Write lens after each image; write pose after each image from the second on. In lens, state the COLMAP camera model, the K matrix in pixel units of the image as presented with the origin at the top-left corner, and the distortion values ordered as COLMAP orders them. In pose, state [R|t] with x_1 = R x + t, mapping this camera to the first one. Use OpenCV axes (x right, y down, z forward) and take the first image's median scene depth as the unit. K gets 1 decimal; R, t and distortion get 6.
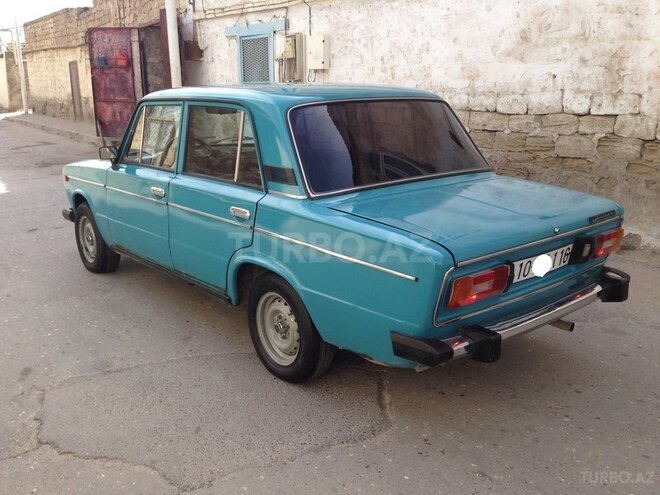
lens RADIAL K [[625.1, 0, 330.0], [0, 625.1, 247.5], [0, 0, 1]] dist [0.172717, -0.293530]
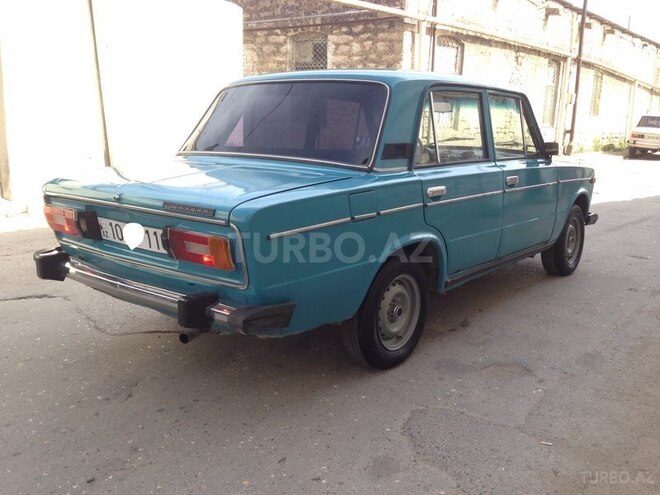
lens RADIAL K [[621.7, 0, 330.0], [0, 621.7, 247.5], [0, 0, 1]] dist [0.107740, -0.177157]
pose [[0.159932, 0.203473, -0.965930, 0.484590], [-0.266125, 0.951182, 0.156303, -0.068748], [0.950578, 0.232060, 0.206274, 0.406201]]
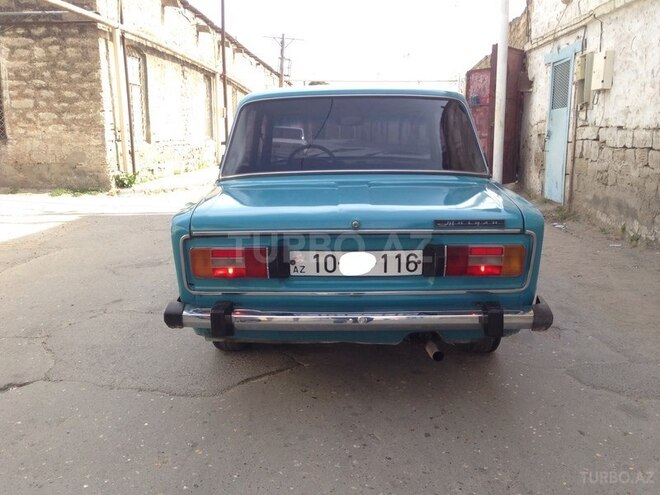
lens RADIAL K [[618.8, 0, 329.9], [0, 618.8, 263.2], [0, 0, 1]] dist [0.152797, -0.278260]
pose [[0.737288, 0.134470, -0.662060, 0.327502], [-0.166479, 0.985933, 0.014856, 0.007140], [0.654745, 0.099266, 0.749303, 0.119988]]
